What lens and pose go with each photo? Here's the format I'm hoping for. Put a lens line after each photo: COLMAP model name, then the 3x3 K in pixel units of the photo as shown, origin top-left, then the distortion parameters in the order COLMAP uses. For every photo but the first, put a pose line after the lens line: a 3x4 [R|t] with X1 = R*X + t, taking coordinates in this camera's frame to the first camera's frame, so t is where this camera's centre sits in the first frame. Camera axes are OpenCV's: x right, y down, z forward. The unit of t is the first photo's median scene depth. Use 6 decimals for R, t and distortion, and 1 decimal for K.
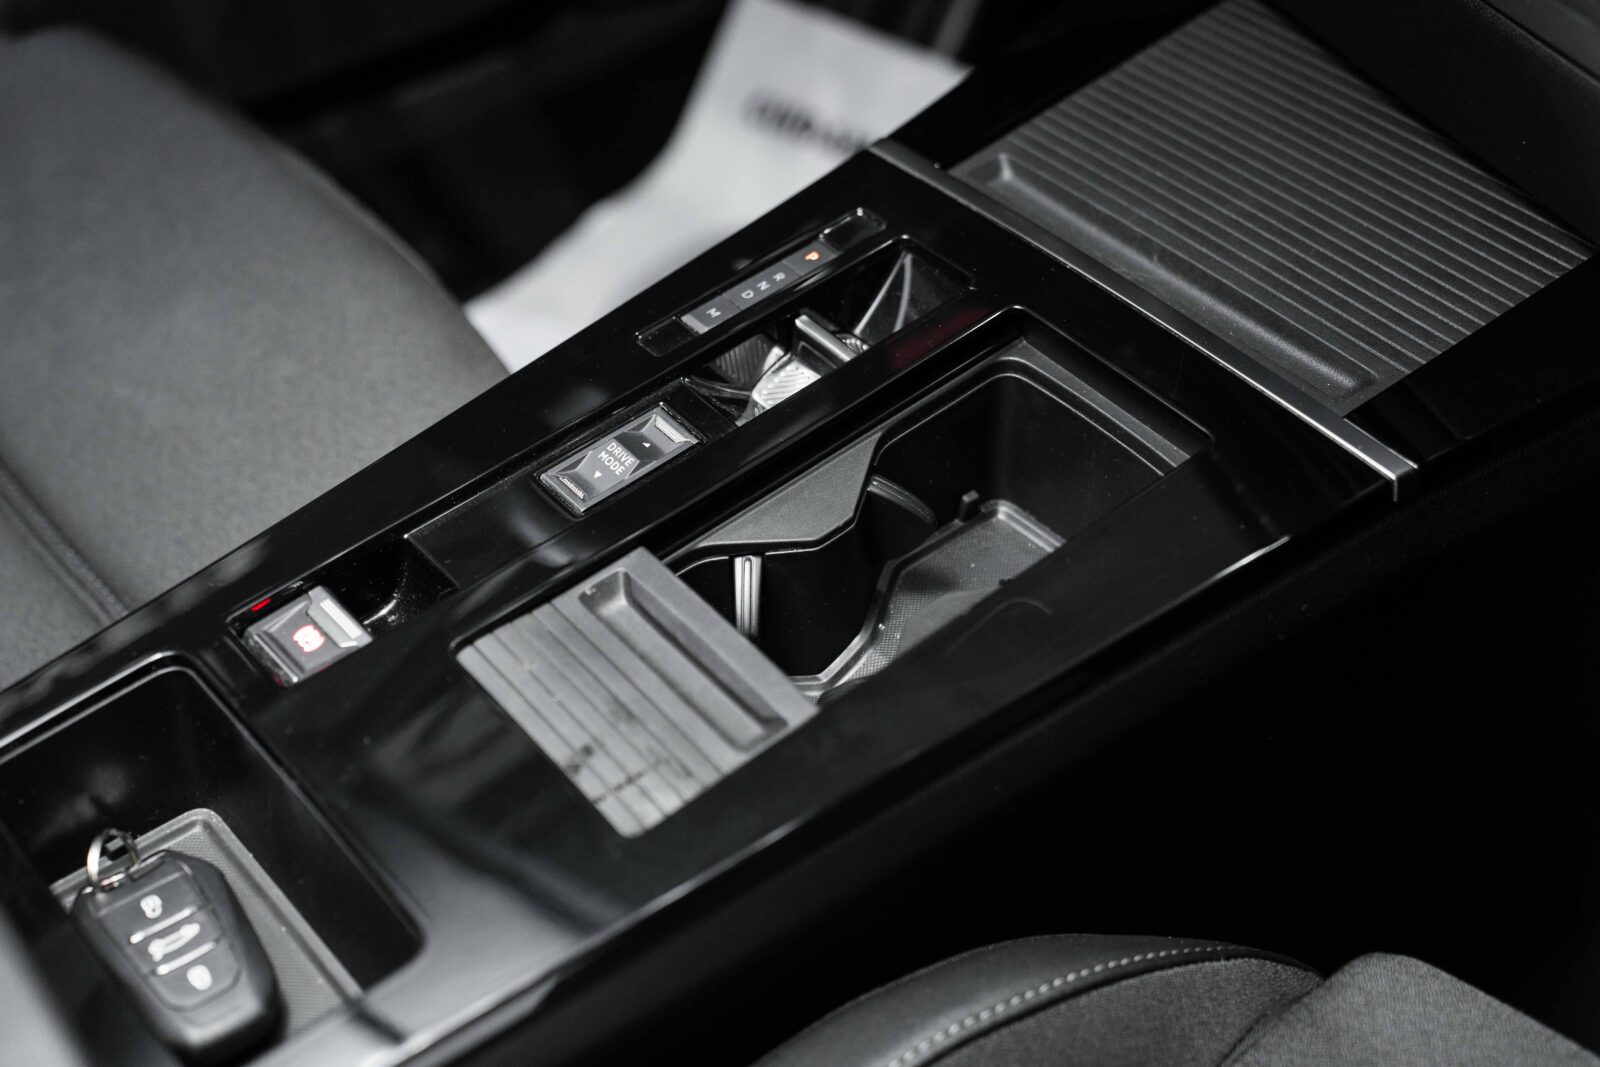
lens RADIAL K [[2202.8, 0, 793.7], [0, 2202.8, 542.8], [0, 0, 1]] dist [0.215907, 0.000000]
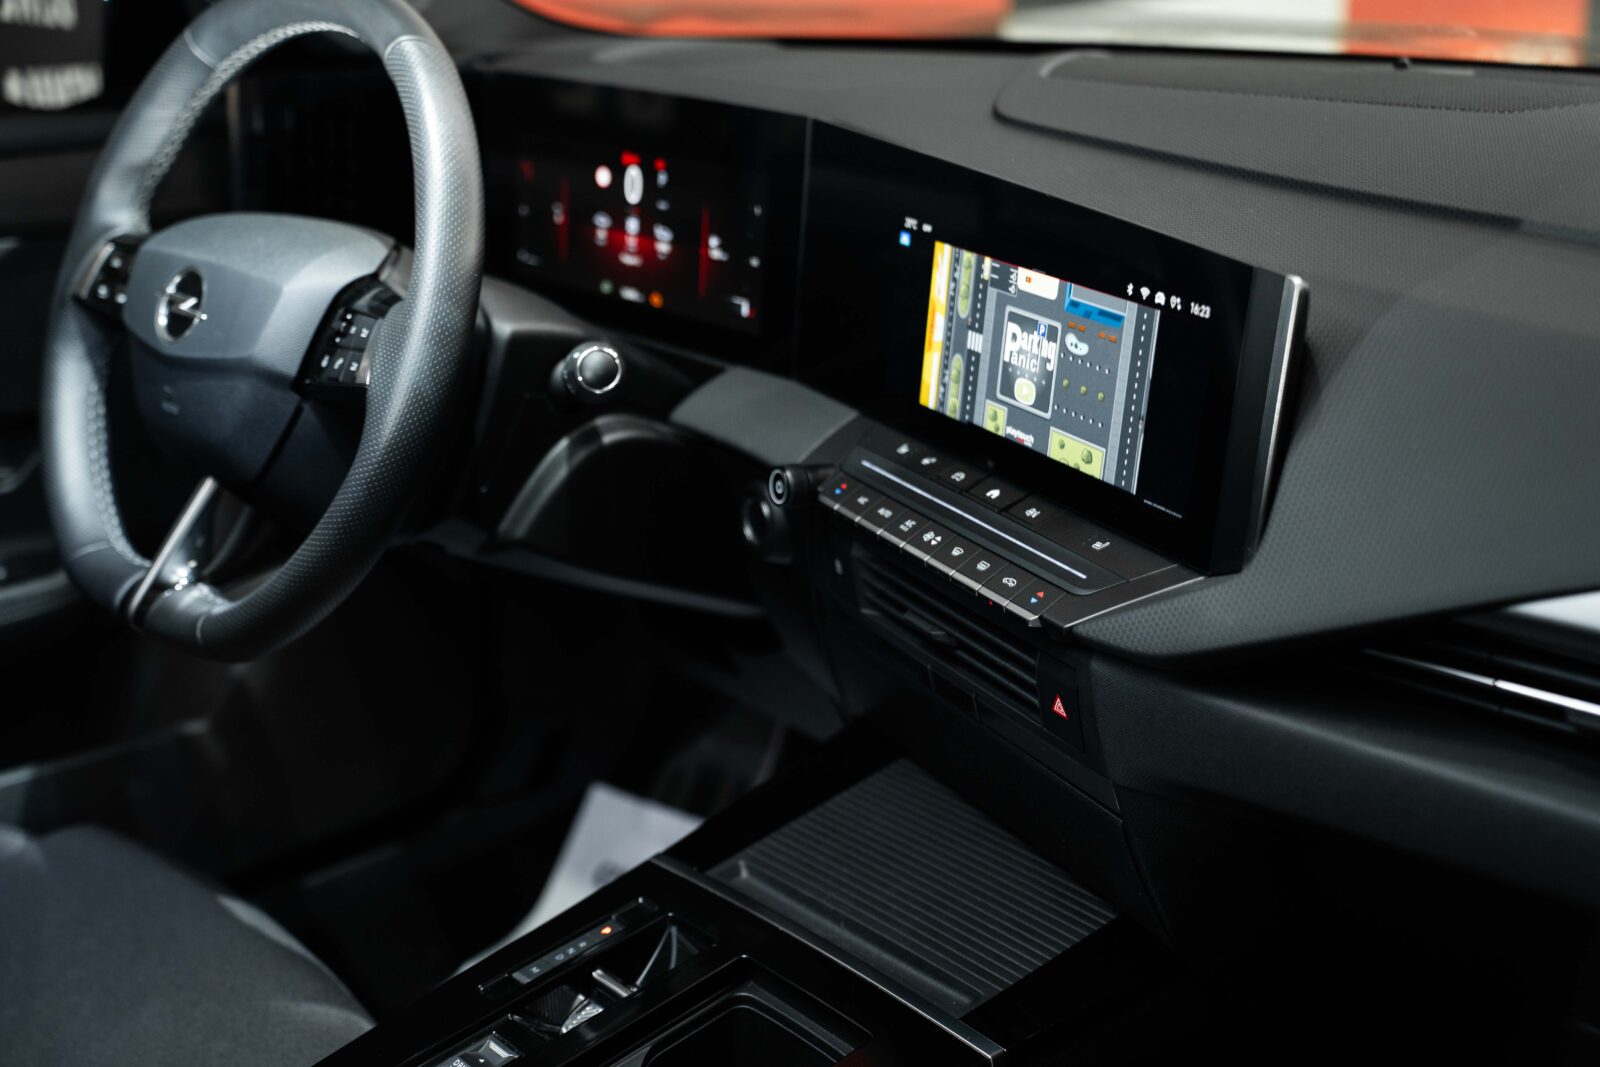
lens RADIAL K [[1951.7, 0, 808.0], [0, 1951.7, 528.1], [0, 0, 1]] dist [0.128946, 0.000000]
pose [[0.997602, -0.015791, 0.067390, 0.058429], [0.040342, 0.923799, -0.380747, 0.123264], [-0.056242, 0.382552, 0.922221, -0.292090]]
